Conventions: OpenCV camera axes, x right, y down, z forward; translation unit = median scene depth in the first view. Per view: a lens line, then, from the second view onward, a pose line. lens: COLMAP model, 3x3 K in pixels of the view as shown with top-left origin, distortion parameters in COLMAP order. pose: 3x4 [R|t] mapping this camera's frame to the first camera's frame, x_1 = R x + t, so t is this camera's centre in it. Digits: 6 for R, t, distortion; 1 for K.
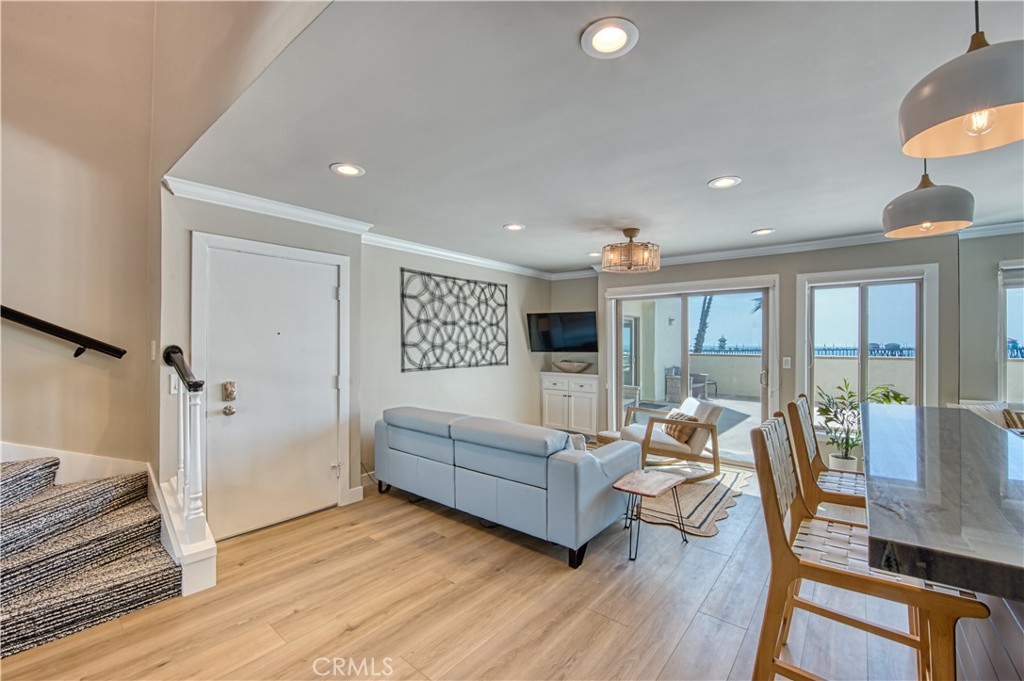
lens RADIAL K [[424.9, 0, 521.1], [0, 424.9, 343.8], [0, 0, 1]] dist [-0.003935, -0.000424]
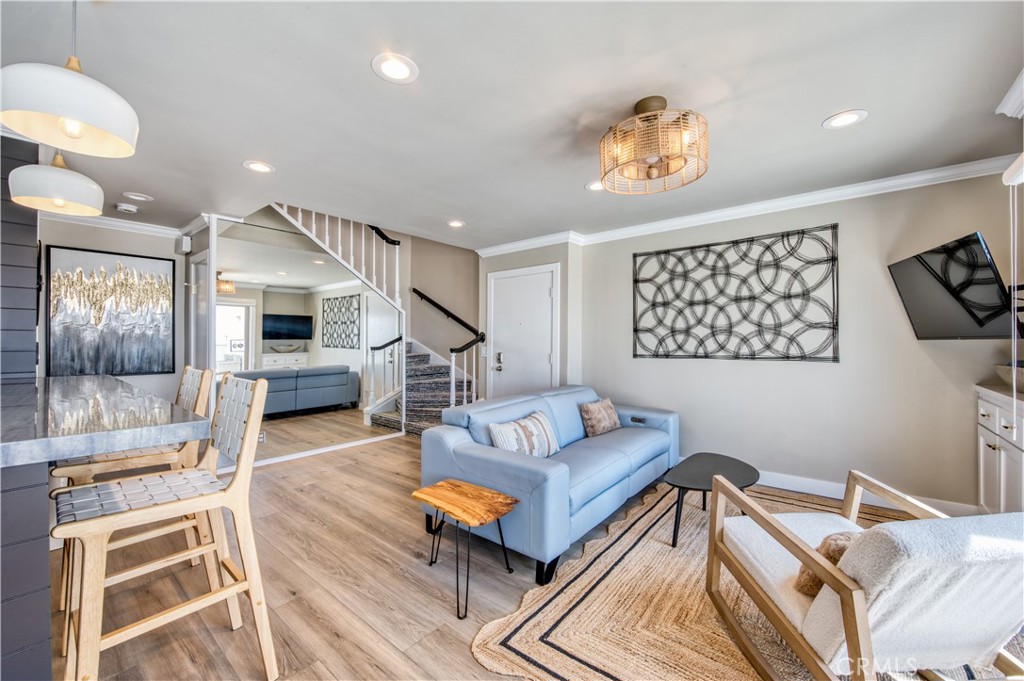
lens RADIAL K [[403.2, 0, 513.9], [0, 403.2, 337.7], [0, 0, 1]] dist [-0.003260, -0.000197]
pose [[-0.018634, -0.008605, -0.999789, 0.606150], [-0.000999, 0.999963, -0.008587, 0.025316], [0.999826, 0.000839, -0.018642, 0.654877]]
